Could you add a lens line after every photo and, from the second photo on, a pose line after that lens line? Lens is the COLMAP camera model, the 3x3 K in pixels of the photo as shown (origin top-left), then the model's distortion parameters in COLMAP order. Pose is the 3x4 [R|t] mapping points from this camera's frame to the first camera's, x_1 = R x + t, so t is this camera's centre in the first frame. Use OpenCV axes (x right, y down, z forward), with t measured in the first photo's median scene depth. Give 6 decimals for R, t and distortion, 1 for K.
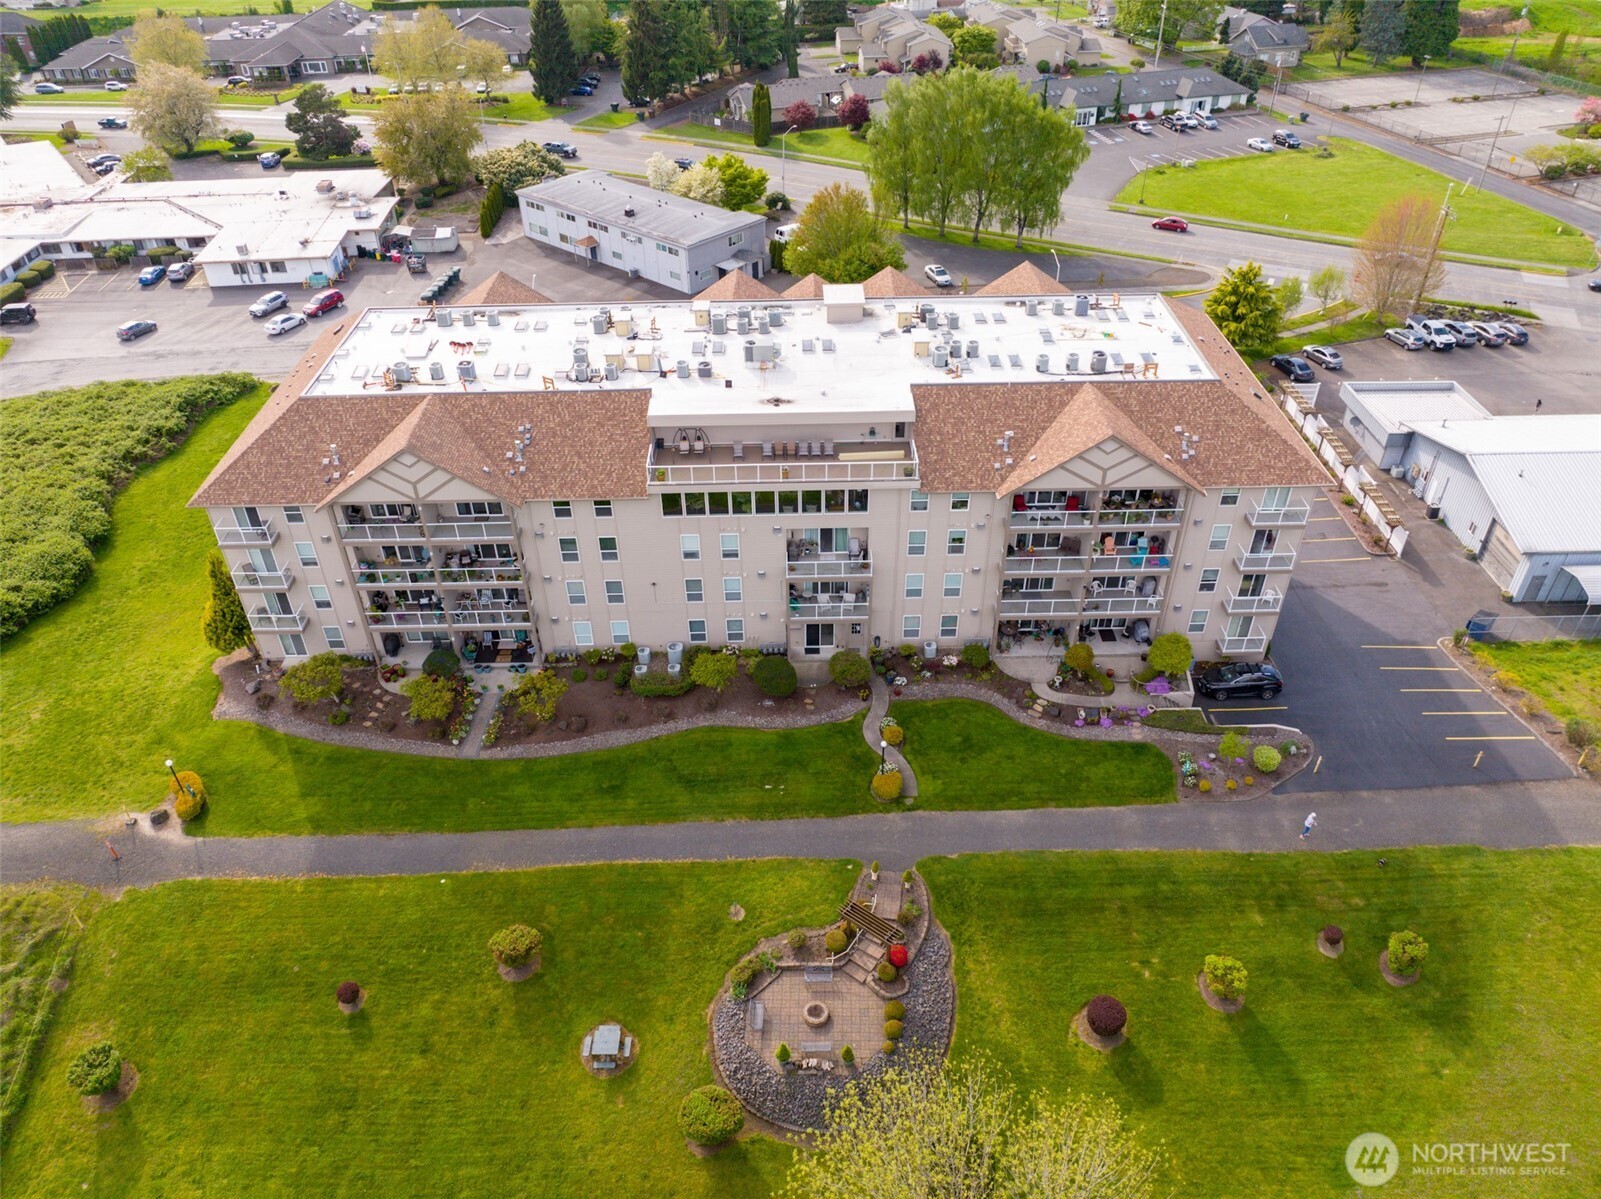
lens RADIAL K [[1120.9, 0, 799.0], [0, 1120.9, 590.0], [0, 0, 1]] dist [-0.045434, 0.020192]
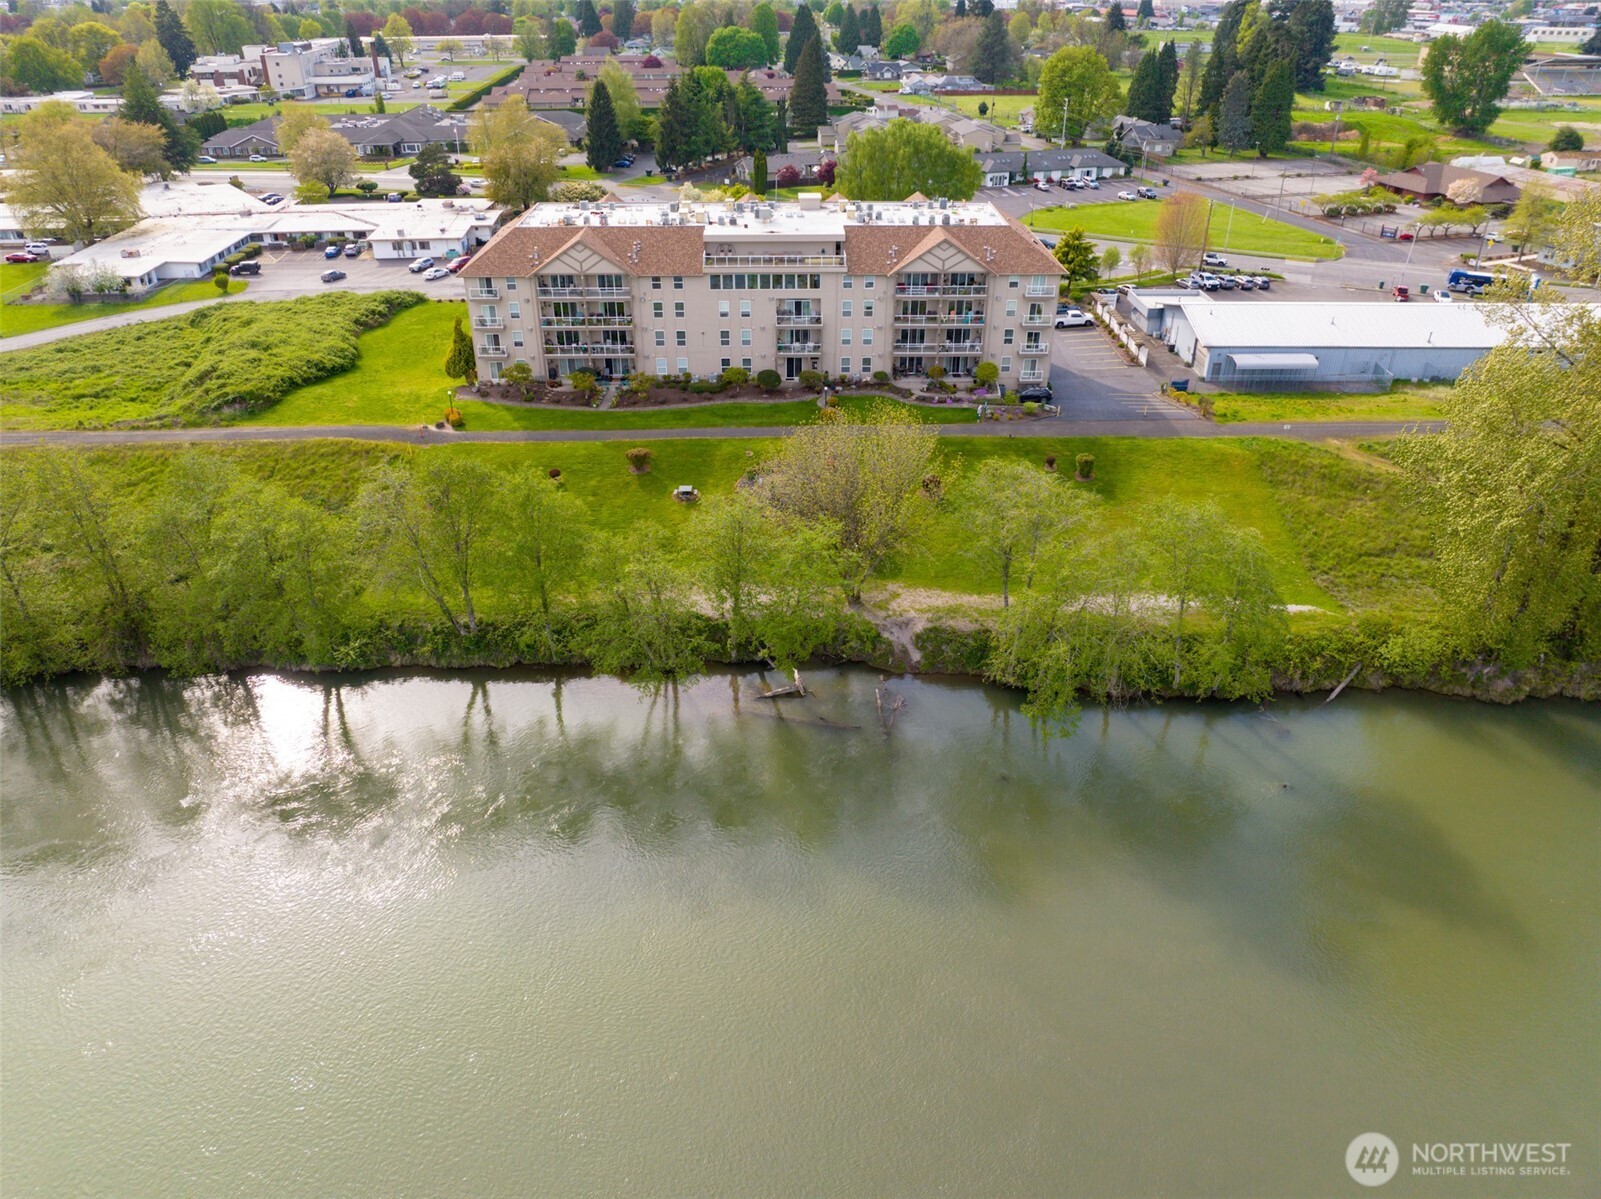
lens RADIAL K [[1120.9, 0, 803.6], [0, 1120.9, 586.5], [0, 0, 1]] dist [-0.045434, 0.020192]
pose [[0.999867, 0.008382, 0.013989, 0.010685], [-0.006637, 0.992700, -0.120429, 0.568528], [-0.014897, 0.120320, 0.992623, -0.691320]]
